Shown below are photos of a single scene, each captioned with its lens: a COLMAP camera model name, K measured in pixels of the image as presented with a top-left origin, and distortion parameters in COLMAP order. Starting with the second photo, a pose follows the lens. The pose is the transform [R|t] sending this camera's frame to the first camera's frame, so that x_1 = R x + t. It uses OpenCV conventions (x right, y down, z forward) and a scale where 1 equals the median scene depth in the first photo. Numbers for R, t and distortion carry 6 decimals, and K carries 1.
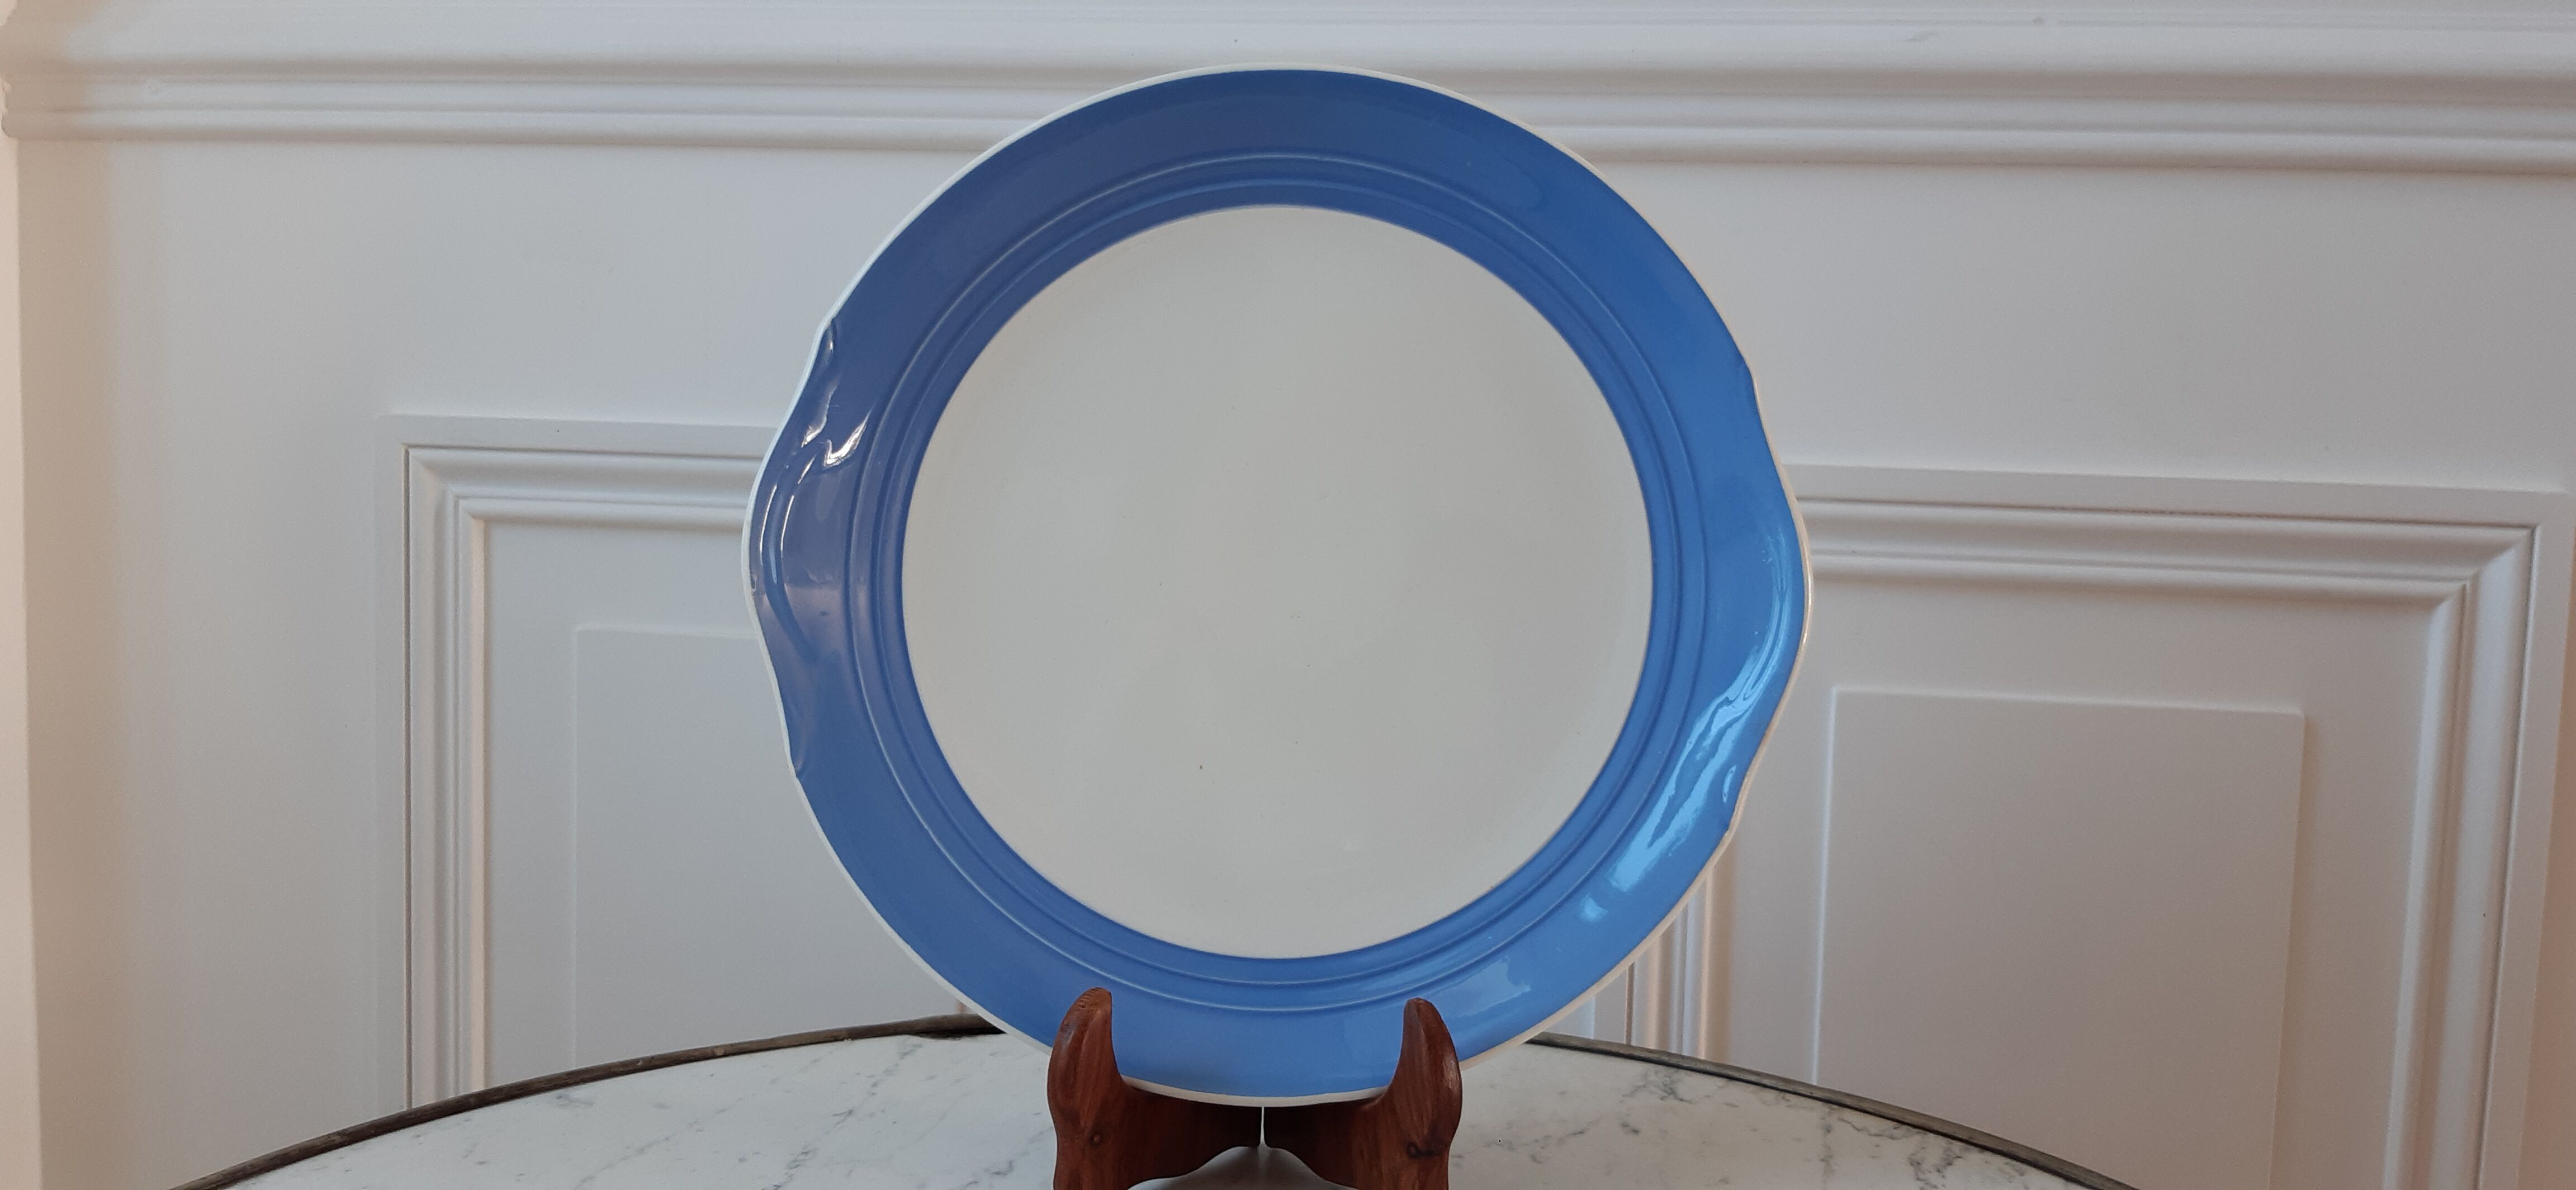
lens RADIAL K [[2072.1, 0, 1299.0], [0, 2072.1, 586.7], [0, 0, 1]] dist [-0.017077, -0.048901]
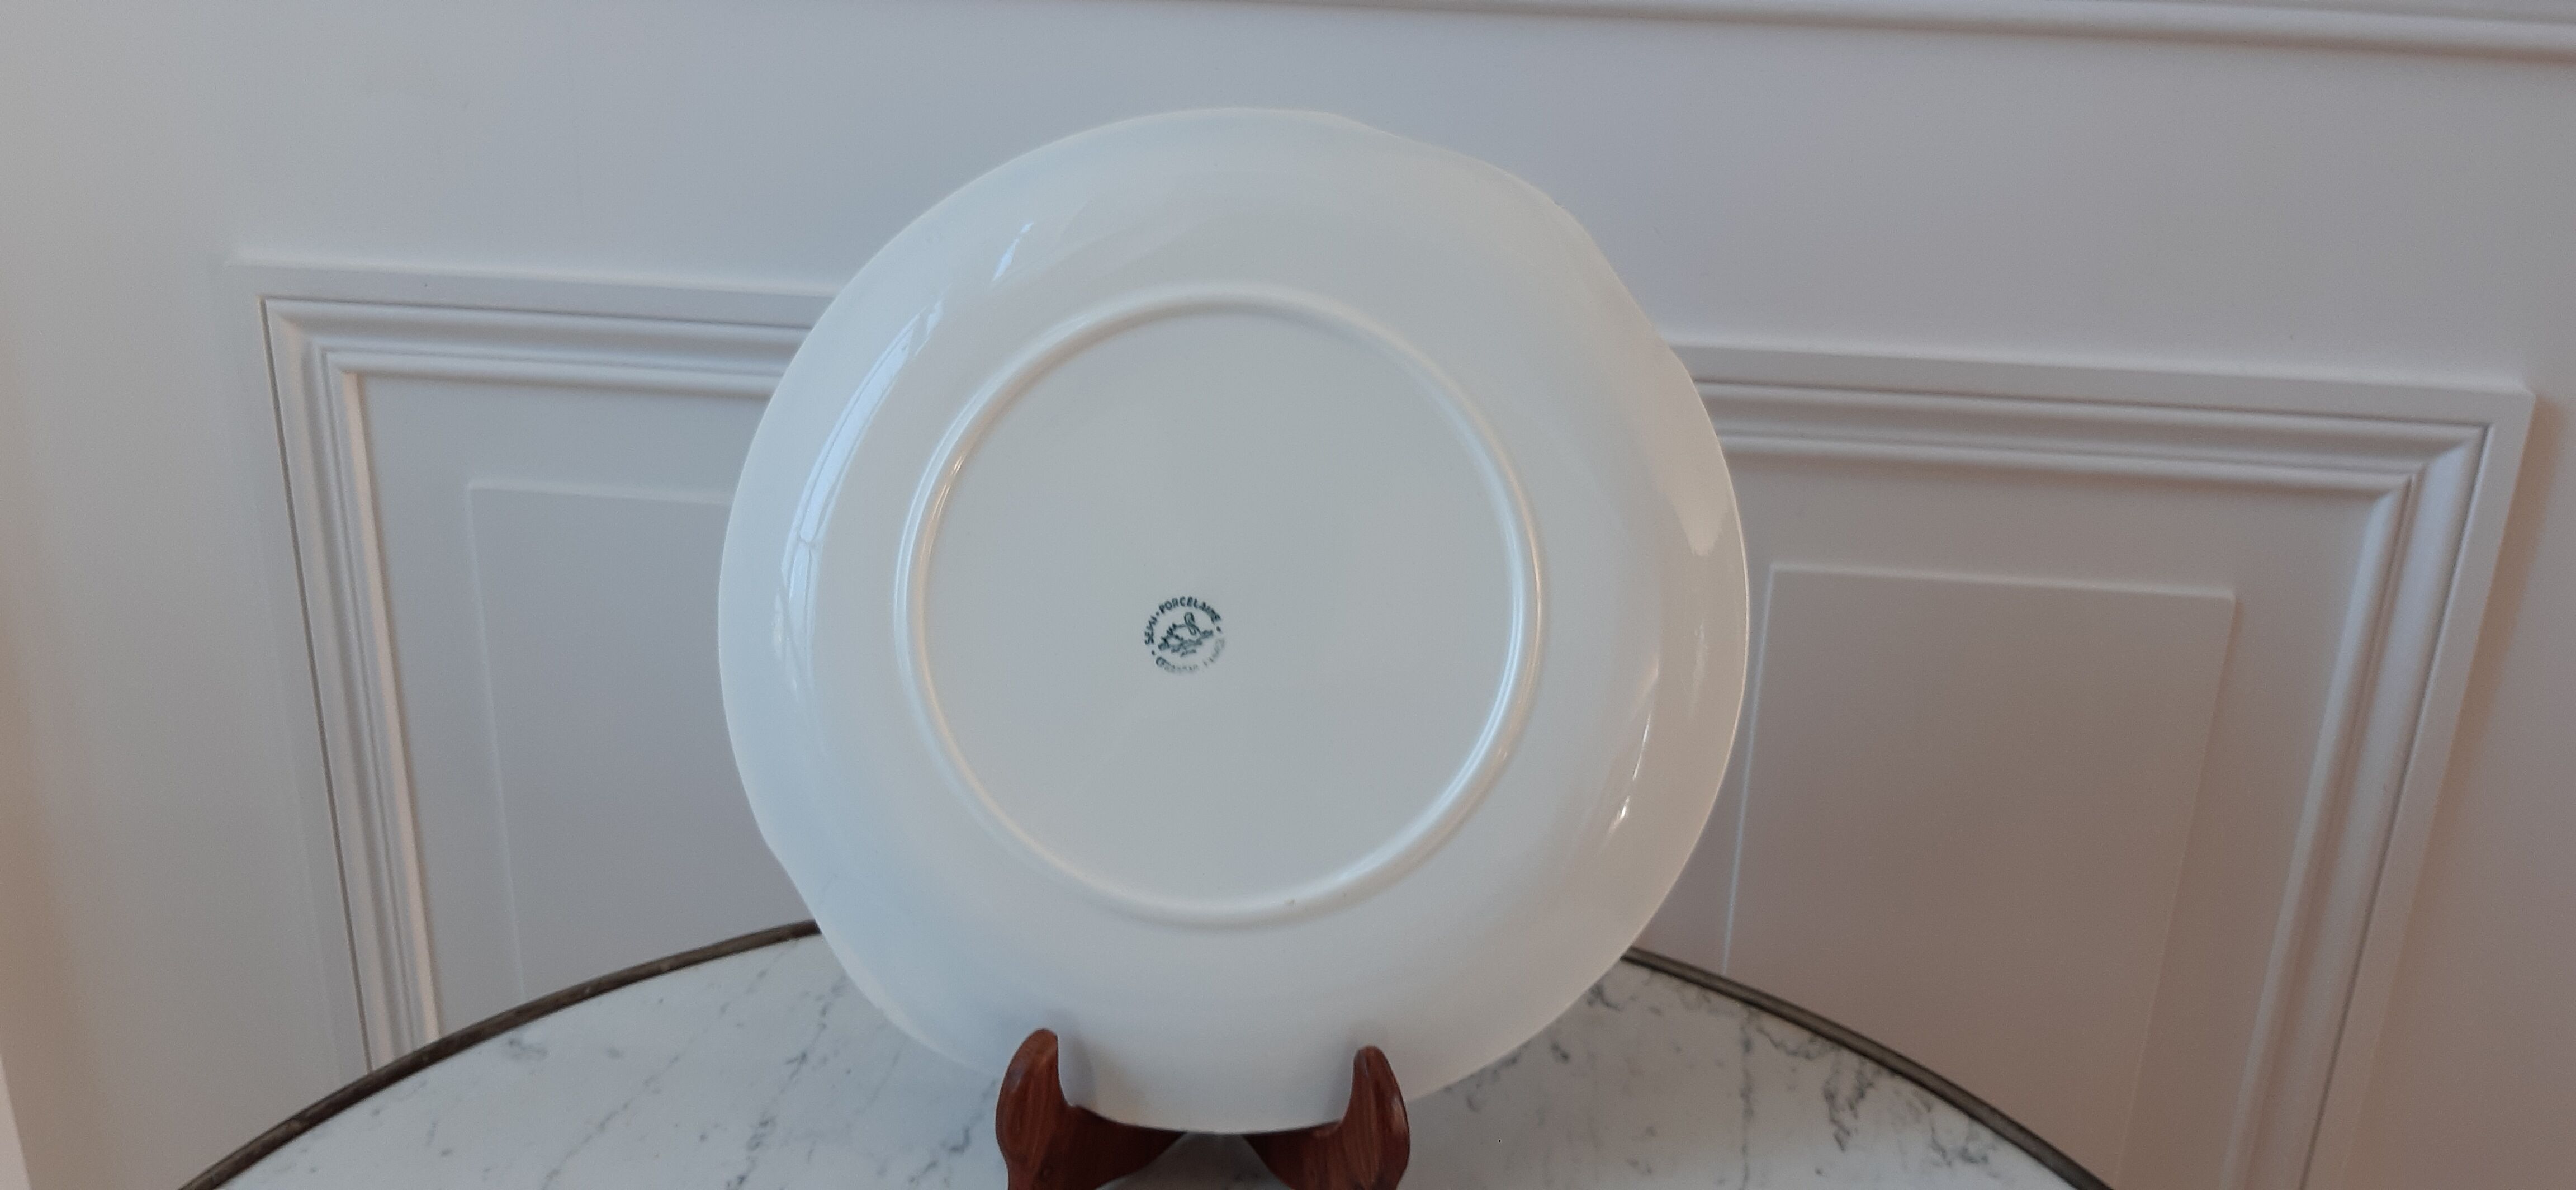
lens RADIAL K [[2072.1, 0, 1302.5], [0, 2072.1, 579.8], [0, 0, 1]] dist [-0.017077, -0.048901]
pose [[0.998642, -0.016074, 0.049556, -0.016346], [0.002019, 0.962437, 0.271499, -0.235166], [-0.052059, -0.271030, 0.961162, 0.064478]]
